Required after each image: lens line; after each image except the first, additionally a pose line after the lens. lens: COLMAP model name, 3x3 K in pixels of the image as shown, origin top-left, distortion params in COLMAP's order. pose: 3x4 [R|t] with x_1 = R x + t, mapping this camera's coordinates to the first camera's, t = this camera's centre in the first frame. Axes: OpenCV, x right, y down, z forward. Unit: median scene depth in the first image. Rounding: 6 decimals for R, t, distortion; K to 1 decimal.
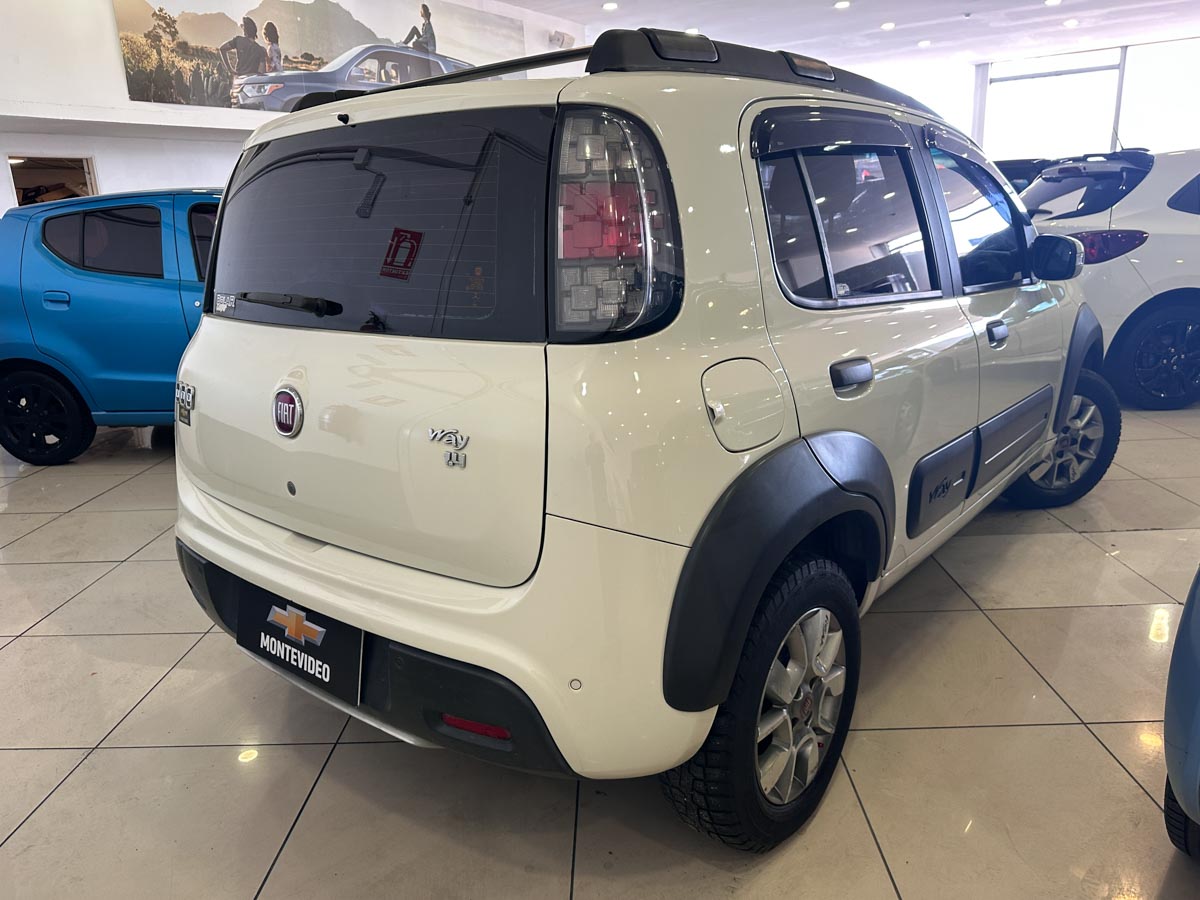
lens RADIAL K [[859.4, 0, 598.5], [0, 859.4, 442.1], [0, 0, 1]] dist [0.060061, -0.067579]
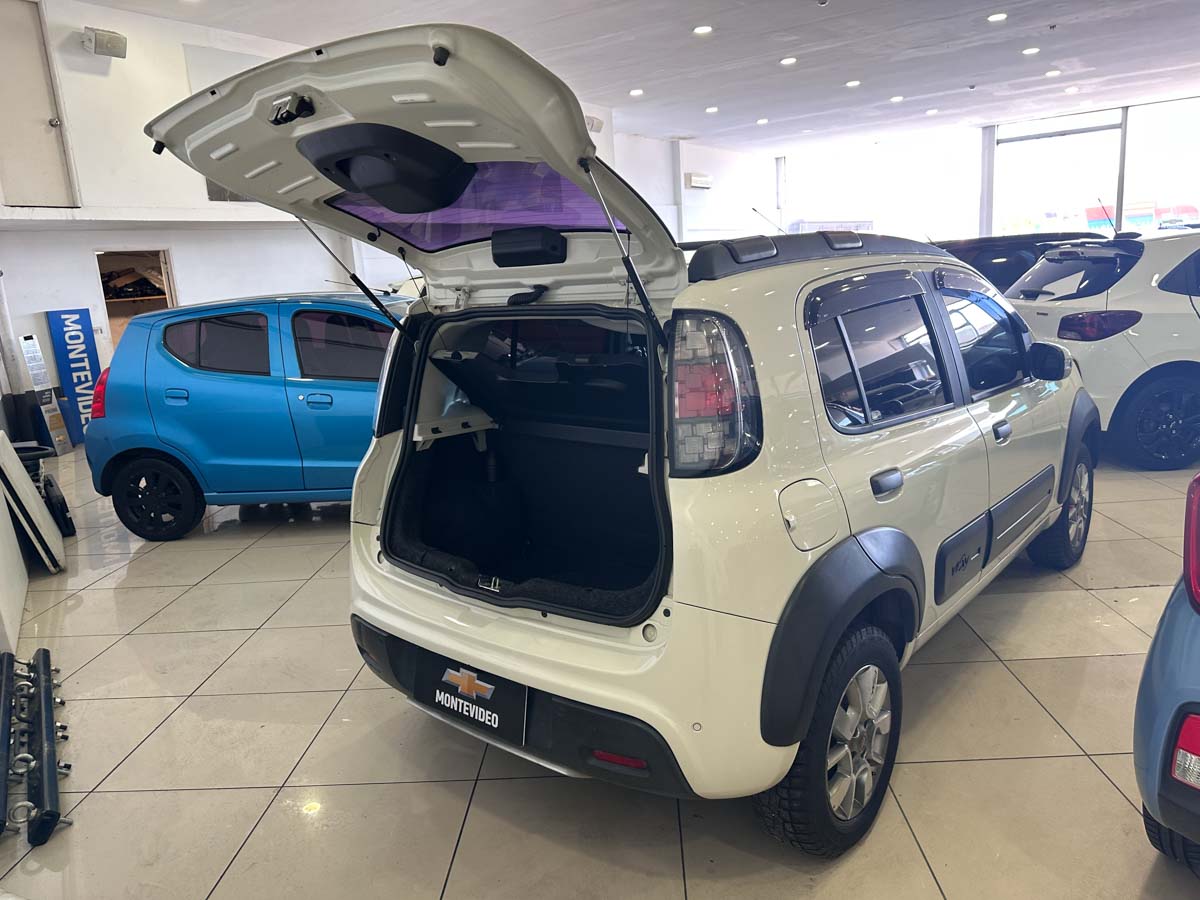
lens RADIAL K [[859.4, 0, 601.4], [0, 859.4, 438.0], [0, 0, 1]] dist [0.060061, -0.067579]
pose [[0.999535, -0.022185, -0.020937, -0.100913], [0.020926, 0.998067, -0.058512, -0.072481], [0.022195, 0.058047, 0.998067, -0.295218]]
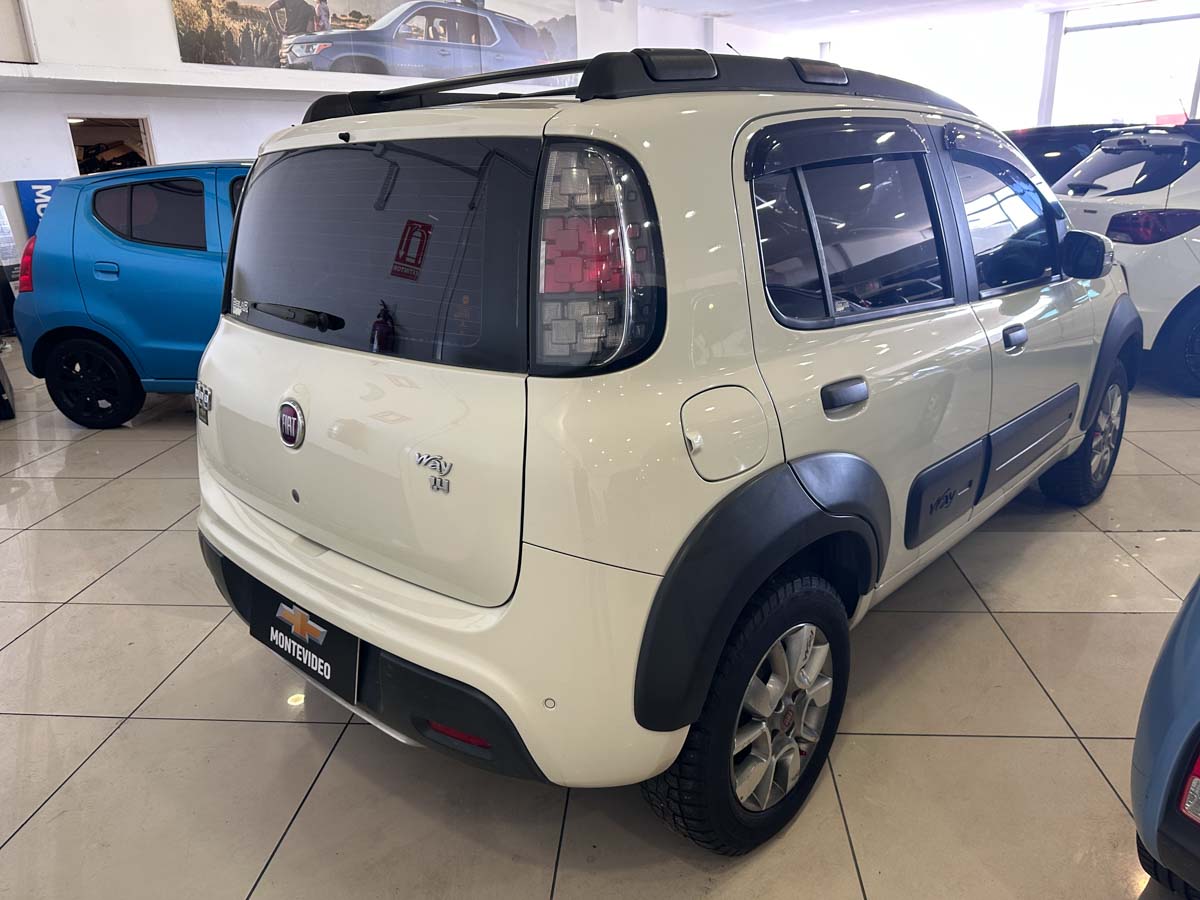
lens RADIAL K [[859.4, 0, 598.0], [0, 859.4, 442.2], [0, 0, 1]] dist [0.060061, -0.067579]
pose [[0.998003, 0.023531, -0.058621, 0.062583], [-0.020329, 0.998299, 0.054639, -0.067186], [0.059807, -0.053338, 0.996784, -0.017567]]
